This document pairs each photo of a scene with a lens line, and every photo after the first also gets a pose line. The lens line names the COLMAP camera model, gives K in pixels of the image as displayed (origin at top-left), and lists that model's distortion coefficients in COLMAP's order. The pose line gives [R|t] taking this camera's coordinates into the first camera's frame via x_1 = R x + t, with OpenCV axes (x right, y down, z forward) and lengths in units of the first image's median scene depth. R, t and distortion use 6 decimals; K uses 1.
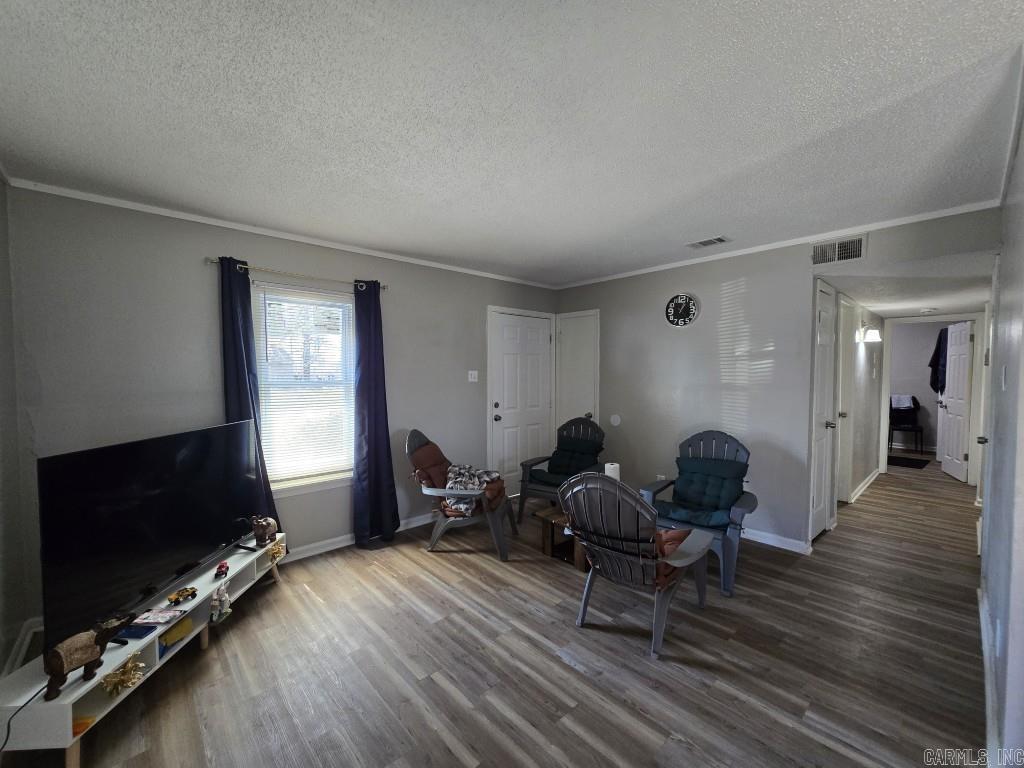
lens RADIAL K [[417.2, 0, 509.4], [0, 417.2, 387.3], [0, 0, 1]] dist [-0.009691, 0.001899]
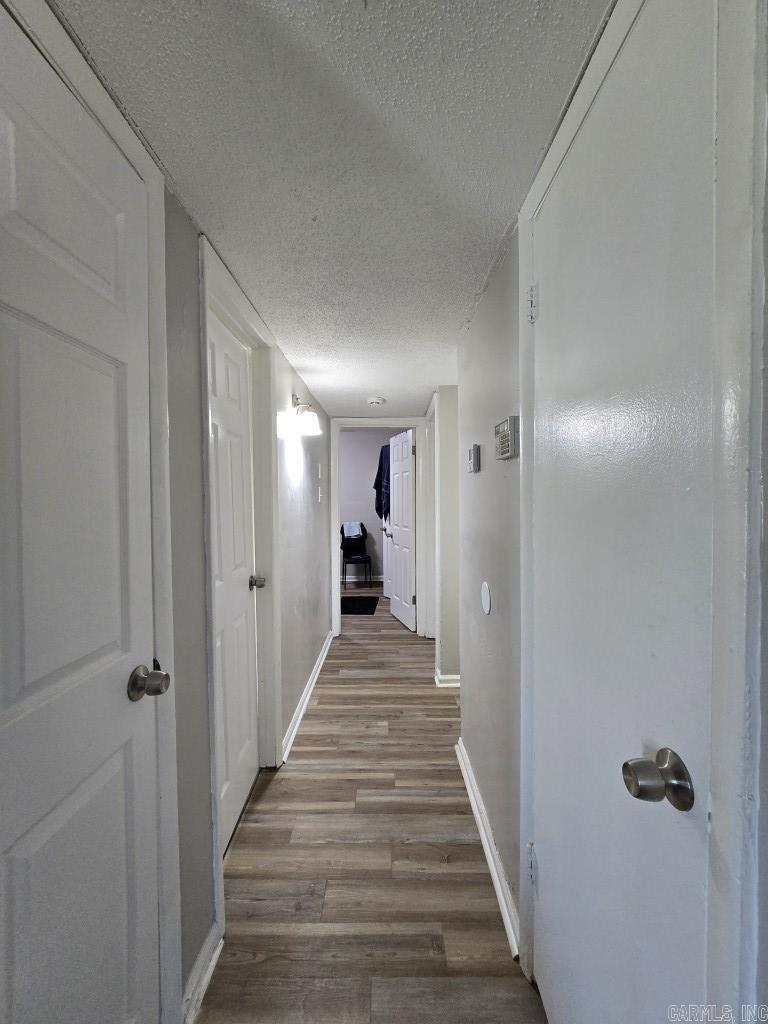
lens RADIAL K [[417.2, 0, 384.8], [0, 417.2, 512.3], [0, 0, 1]] dist [-0.009691, 0.001899]
pose [[0.668736, -0.025978, 0.743046, 0.402652], [0.035826, 0.999354, 0.002695, -0.002907], [-0.742636, 0.024818, 0.669235, 0.425432]]
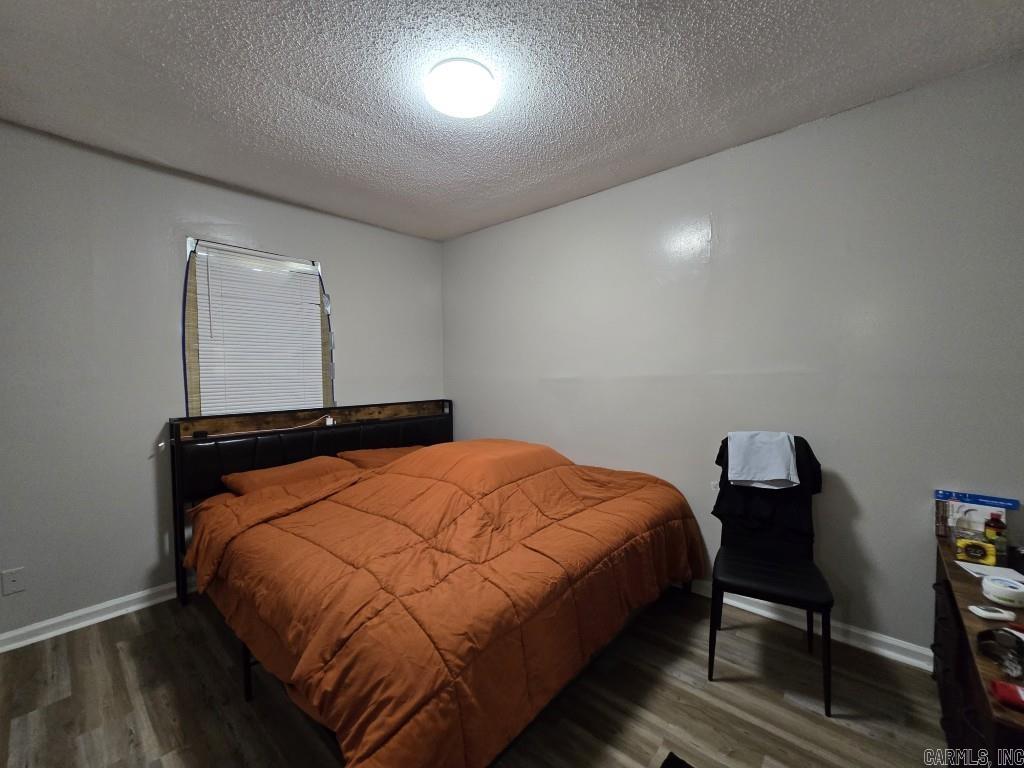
lens RADIAL K [[417.2, 0, 511.7], [0, 417.2, 383.0], [0, 0, 1]] dist [-0.009691, 0.001899]
pose [[0.989829, -0.012539, 0.141712, 0.936534], [0.012556, 0.999921, 0.000772, -0.019343], [-0.141710, 0.001015, 0.989908, 0.944251]]
